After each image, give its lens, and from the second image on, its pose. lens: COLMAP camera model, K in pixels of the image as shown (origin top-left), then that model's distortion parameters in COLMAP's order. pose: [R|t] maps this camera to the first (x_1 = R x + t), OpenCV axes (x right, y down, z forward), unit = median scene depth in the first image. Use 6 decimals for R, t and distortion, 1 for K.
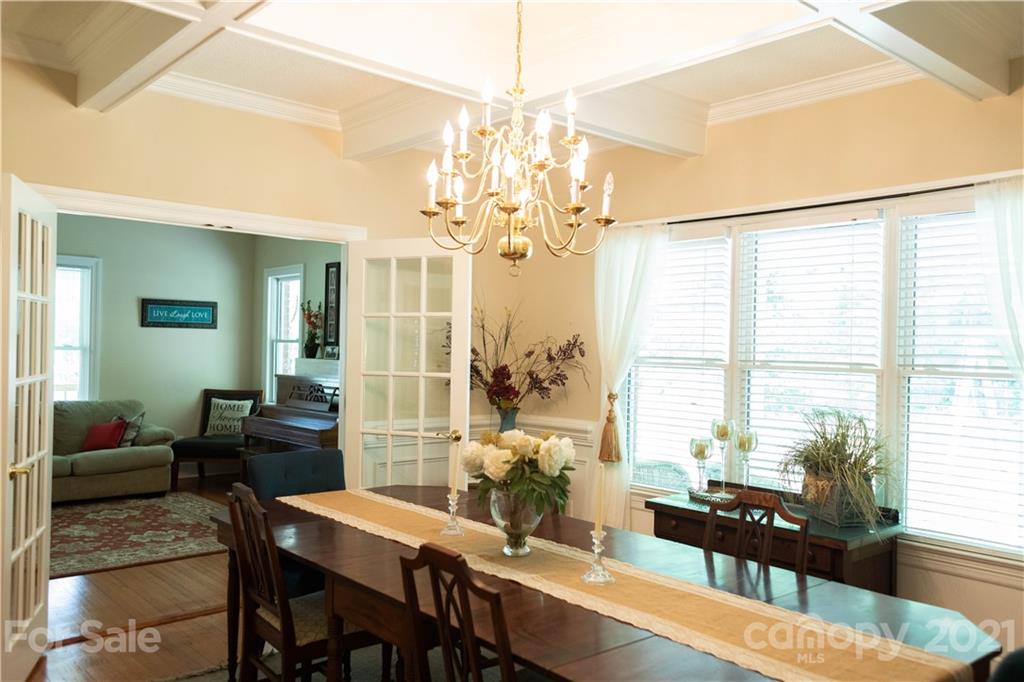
lens RADIAL K [[821.3, 0, 515.0], [0, 821.3, 355.6], [0, 0, 1]] dist [0.038088, -0.002214]
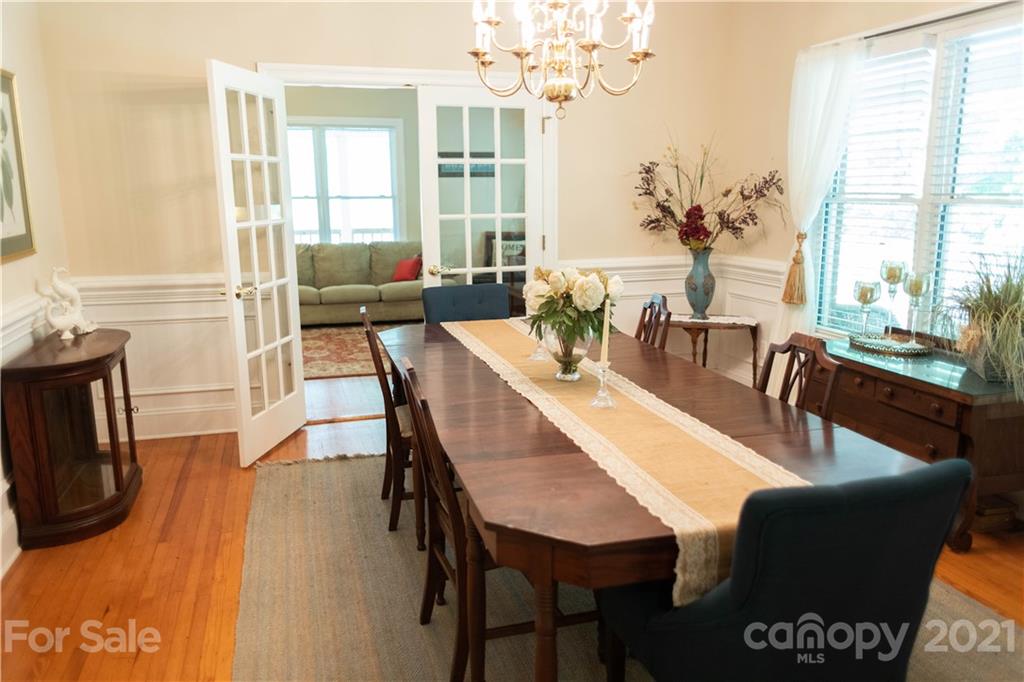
lens RADIAL K [[791.9, 0, 516.1], [0, 791.9, 346.8], [0, 0, 1]] dist [0.036980, -0.002016]
pose [[0.907351, 0.056331, -0.416582, 0.221200], [0.021359, 0.983523, 0.179516, 0.003290], [0.419831, -0.171781, 0.891198, 0.016850]]
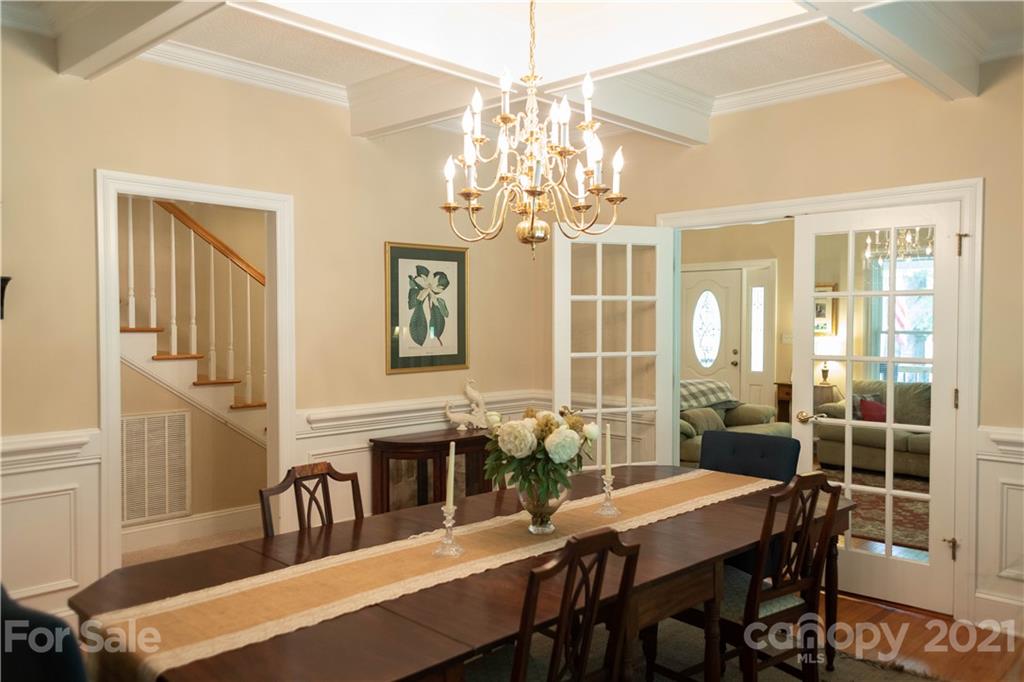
lens RADIAL K [[791.9, 0, 516.1], [0, 791.9, 346.8], [0, 0, 1]] dist [0.036980, -0.002016]
pose [[0.082094, 0.012258, -0.996549, 0.568621], [-0.009650, 0.999887, 0.011504, 0.001017], [0.996578, 0.008673, 0.082203, 0.518172]]
